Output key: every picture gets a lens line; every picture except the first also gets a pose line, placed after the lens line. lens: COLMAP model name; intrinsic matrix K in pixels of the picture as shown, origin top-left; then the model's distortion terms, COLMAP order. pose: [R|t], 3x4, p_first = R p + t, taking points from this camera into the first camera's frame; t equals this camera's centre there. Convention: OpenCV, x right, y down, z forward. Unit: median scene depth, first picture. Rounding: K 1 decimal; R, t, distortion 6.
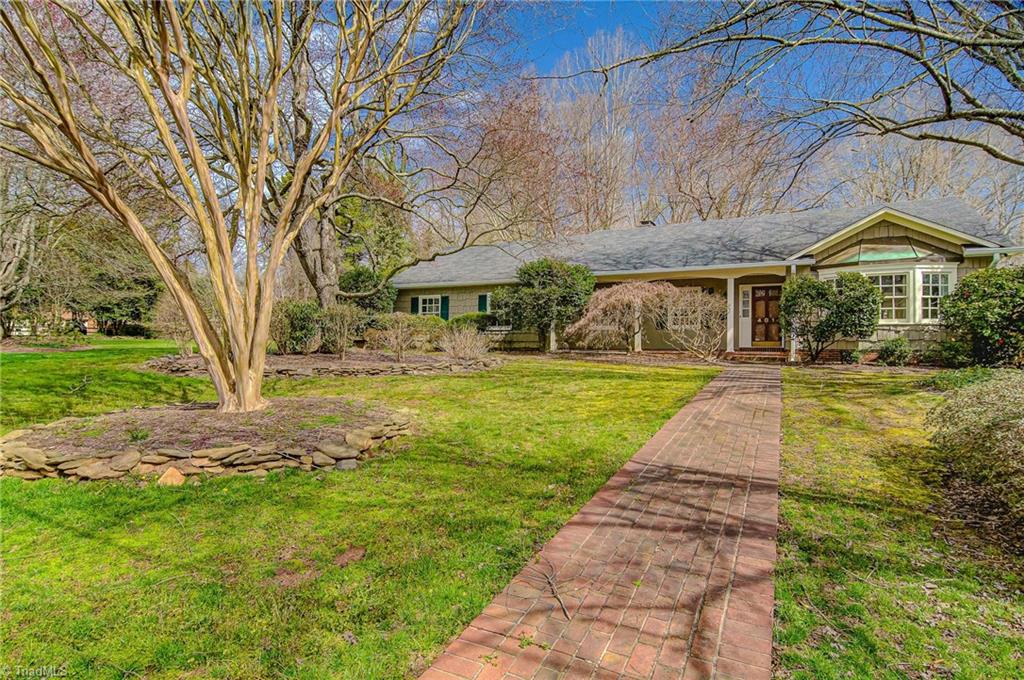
lens RADIAL K [[546.3, 0, 503.1], [0, 546.3, 339.4], [0, 0, 1]] dist [0.008431, -0.009295]
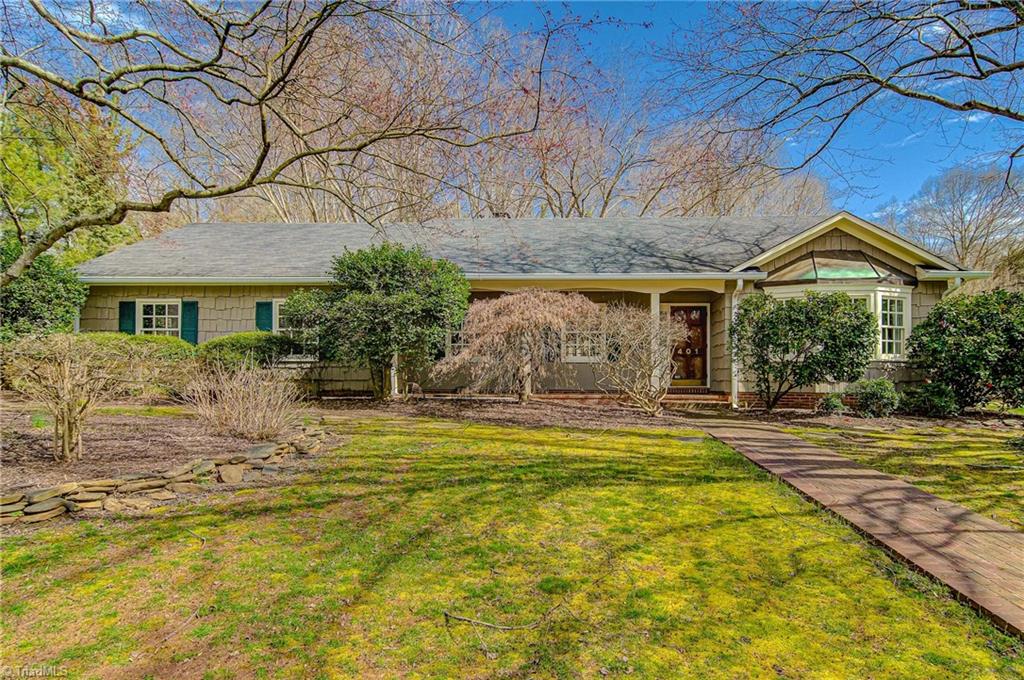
lens RADIAL K [[546.3, 0, 521.1], [0, 546.3, 366.2], [0, 0, 1]] dist [0.008431, -0.009295]
pose [[0.901346, -0.007308, 0.433037, -0.058989], [-0.001322, 0.999807, 0.019624, -0.031731], [-0.433097, -0.018261, 0.901162, 0.457526]]
